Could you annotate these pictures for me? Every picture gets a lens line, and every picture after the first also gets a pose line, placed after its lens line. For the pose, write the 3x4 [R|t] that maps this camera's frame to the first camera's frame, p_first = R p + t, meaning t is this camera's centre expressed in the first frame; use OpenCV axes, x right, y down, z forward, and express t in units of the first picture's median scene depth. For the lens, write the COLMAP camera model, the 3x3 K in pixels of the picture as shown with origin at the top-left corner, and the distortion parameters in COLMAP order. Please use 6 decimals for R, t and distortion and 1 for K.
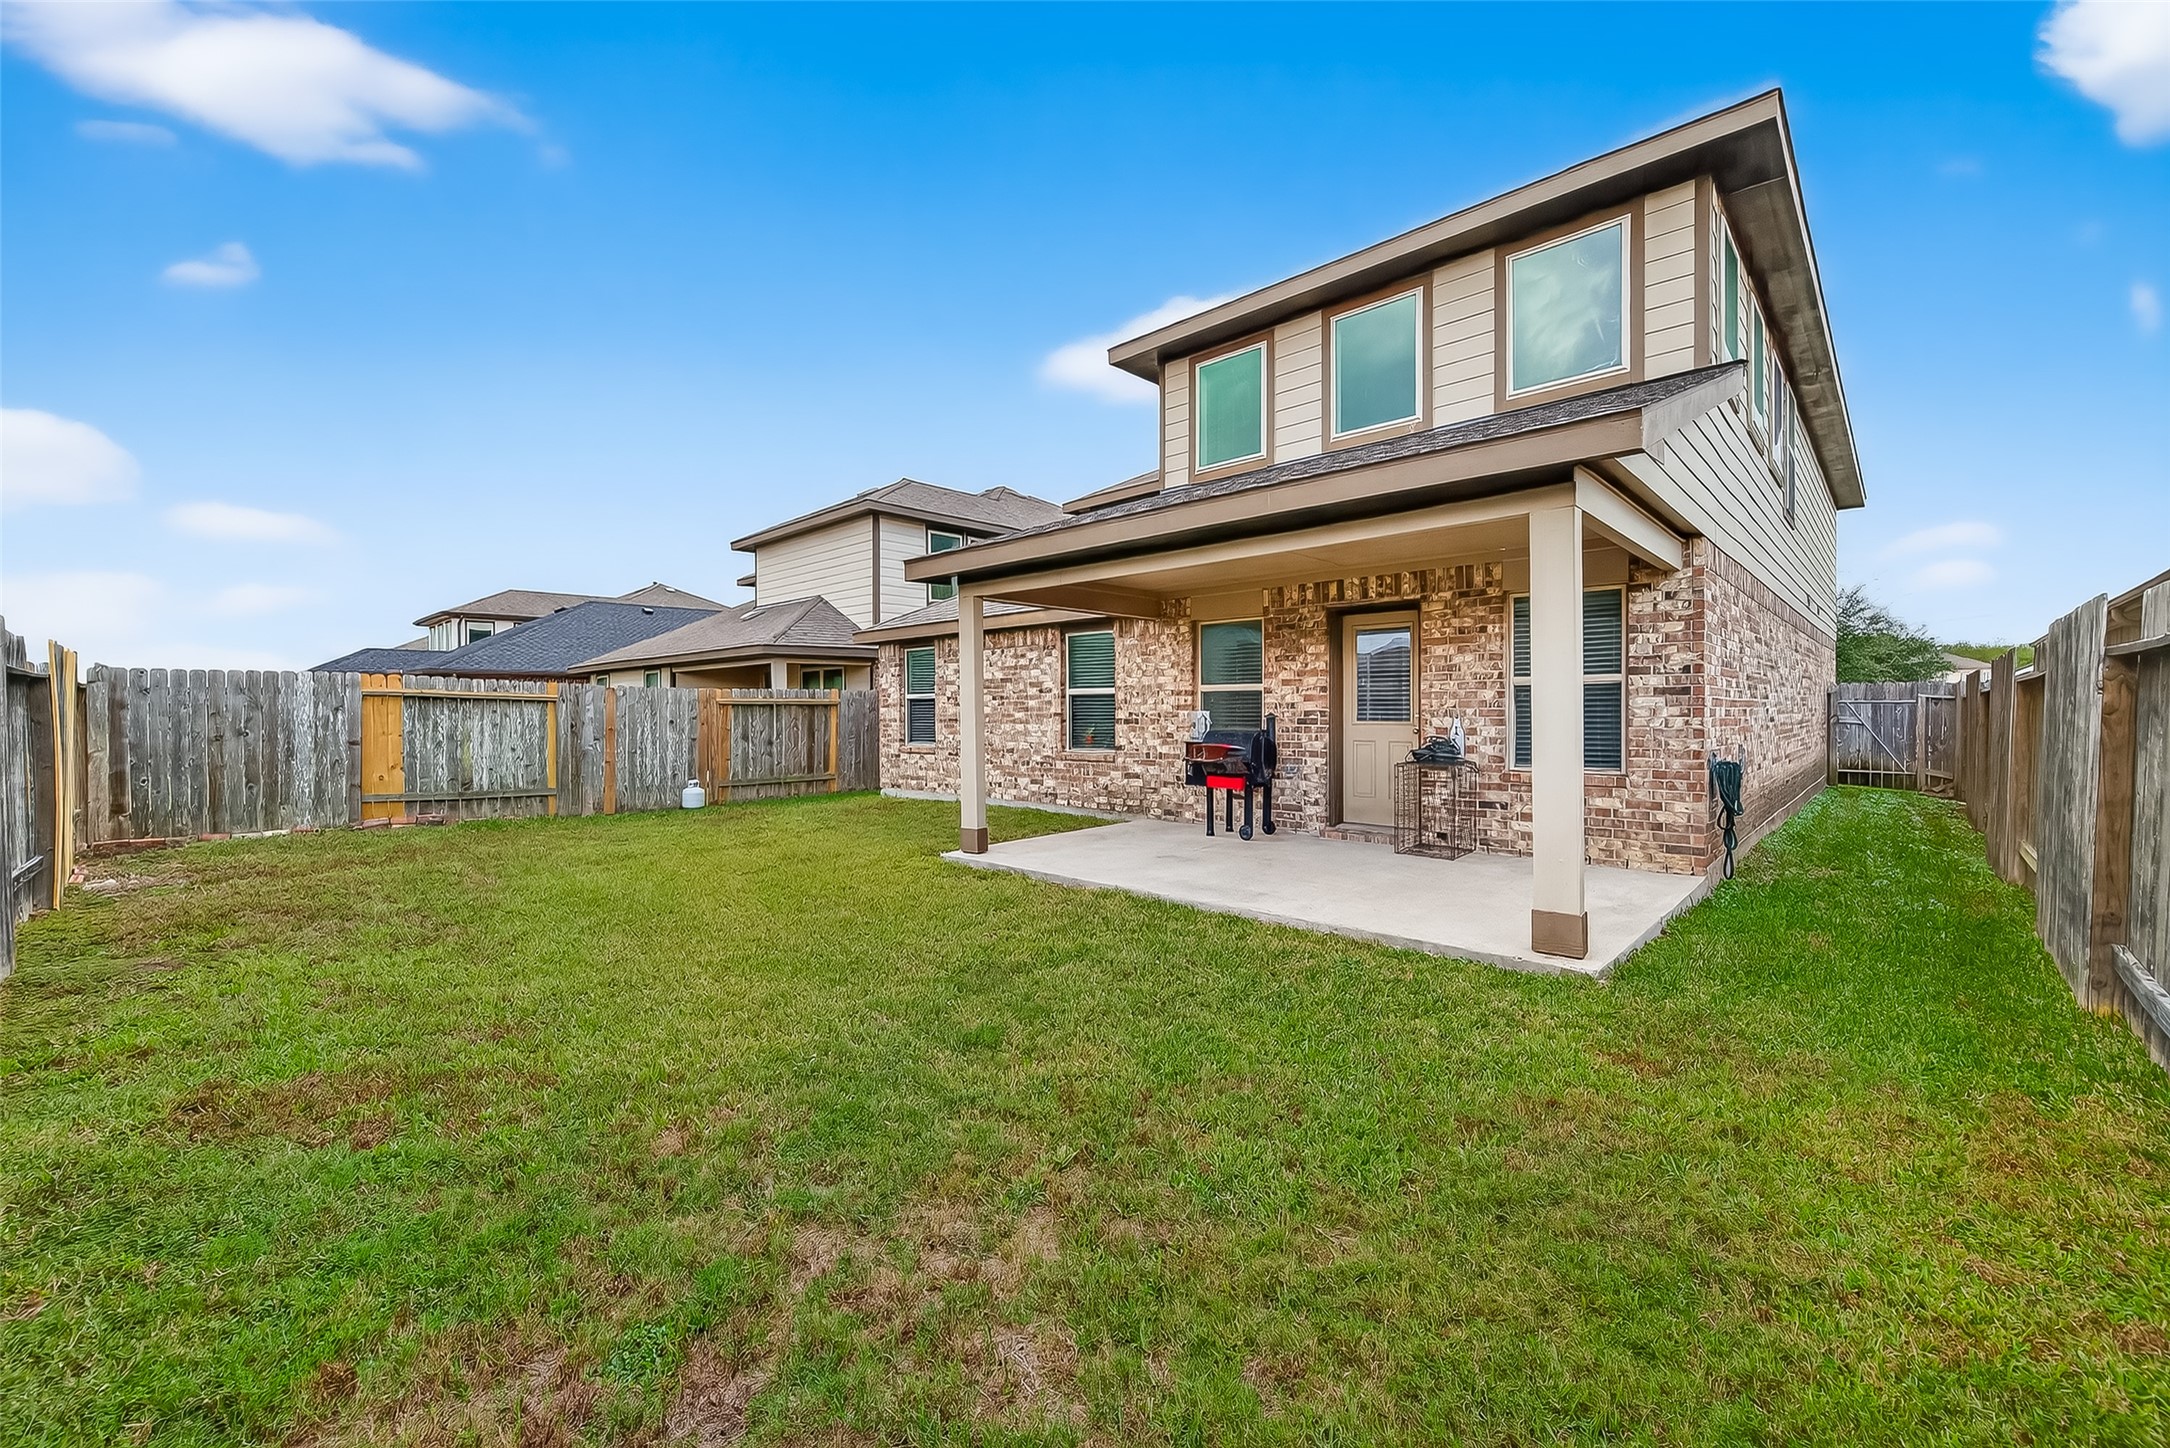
lens RADIAL K [[879.9, 0, 1081.6], [0, 879.9, 721.8], [0, 0, 1]] dist [0.003352, 0.000626]
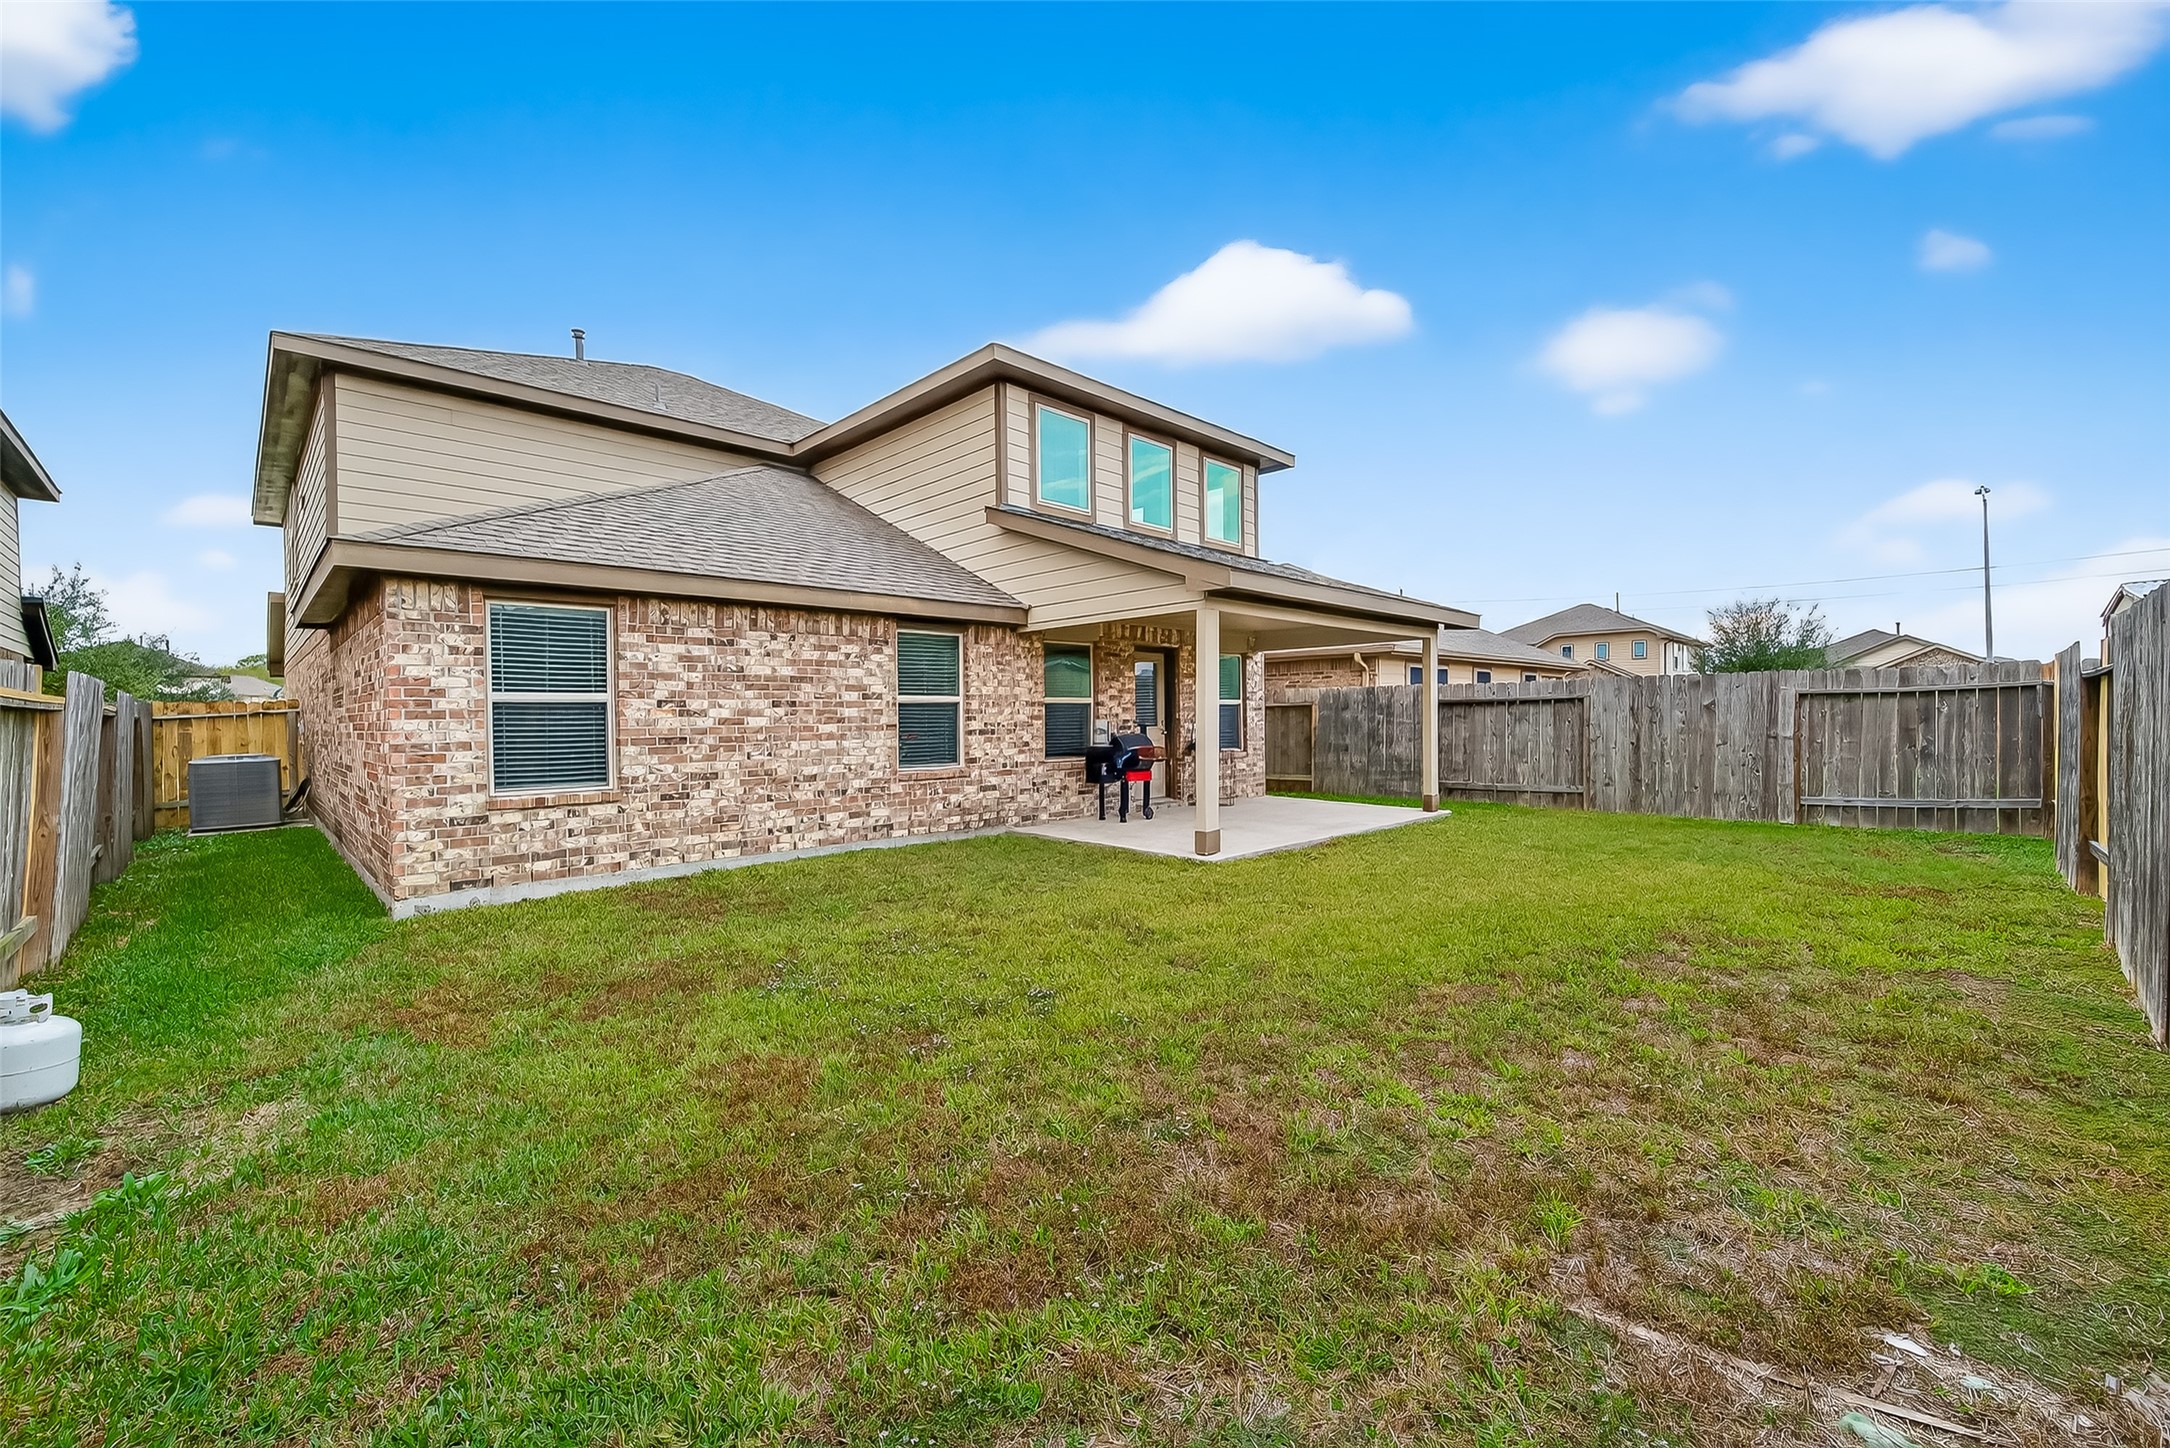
lens RADIAL K [[879.9, 0, 1081.6], [0, 879.9, 721.8], [0, 0, 1]] dist [0.003352, 0.000626]
pose [[0.020402, -0.004630, 0.999781, -0.830453], [0.019365, 0.999804, 0.004235, -0.012525], [-0.999604, 0.019274, 0.020488, 0.803029]]
